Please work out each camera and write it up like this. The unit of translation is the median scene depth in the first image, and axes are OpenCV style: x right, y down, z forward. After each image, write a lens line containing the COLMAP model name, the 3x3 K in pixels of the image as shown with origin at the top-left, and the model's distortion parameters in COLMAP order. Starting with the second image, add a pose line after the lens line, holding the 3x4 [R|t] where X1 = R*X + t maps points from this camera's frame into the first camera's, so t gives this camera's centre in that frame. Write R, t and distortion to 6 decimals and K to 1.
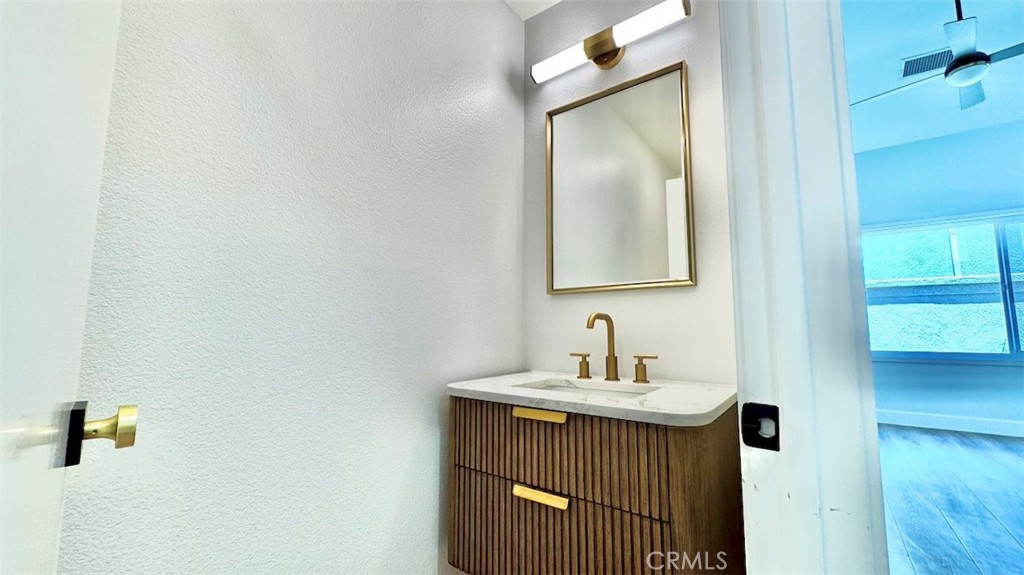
lens RADIAL K [[407.4, 0, 511.1], [0, 407.4, 288.3], [0, 0, 1]] dist [-0.001957, -0.000060]
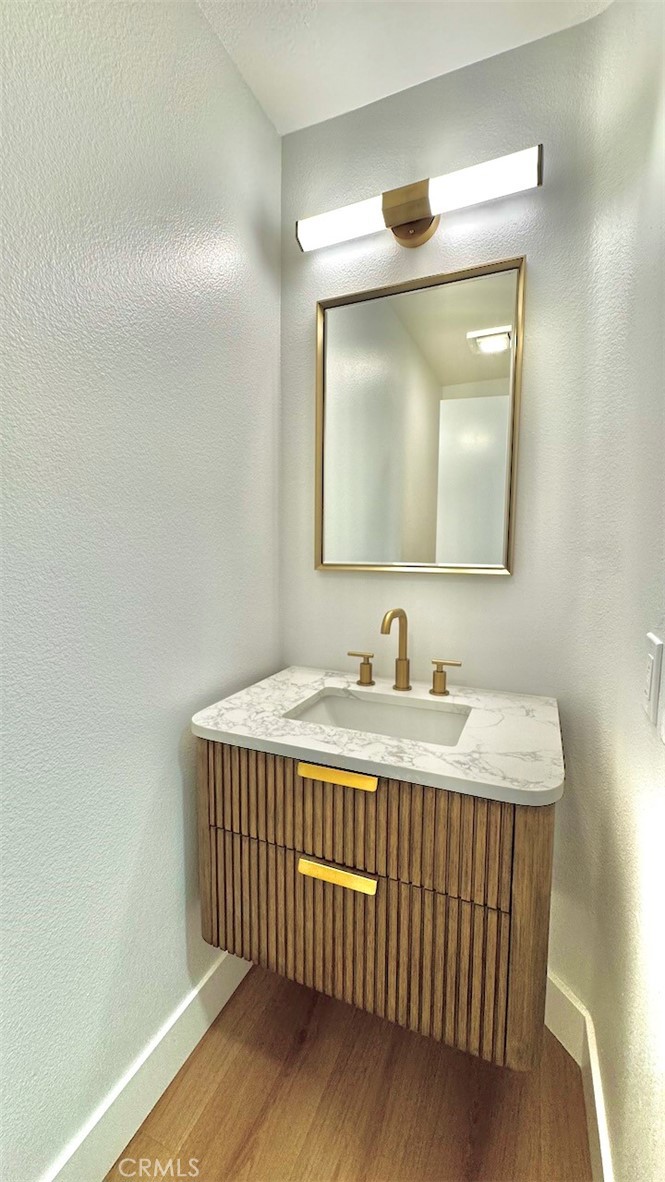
lens RADIAL K [[470.3, 0, 331.9], [0, 470.3, 591.8], [0, 0, 1]] dist [-0.001957, -0.000060]
pose [[0.971710, -0.015405, 0.235673, -0.125006], [-0.031502, 0.980500, 0.193978, -0.168524], [-0.234065, -0.195915, 0.952277, 0.234058]]
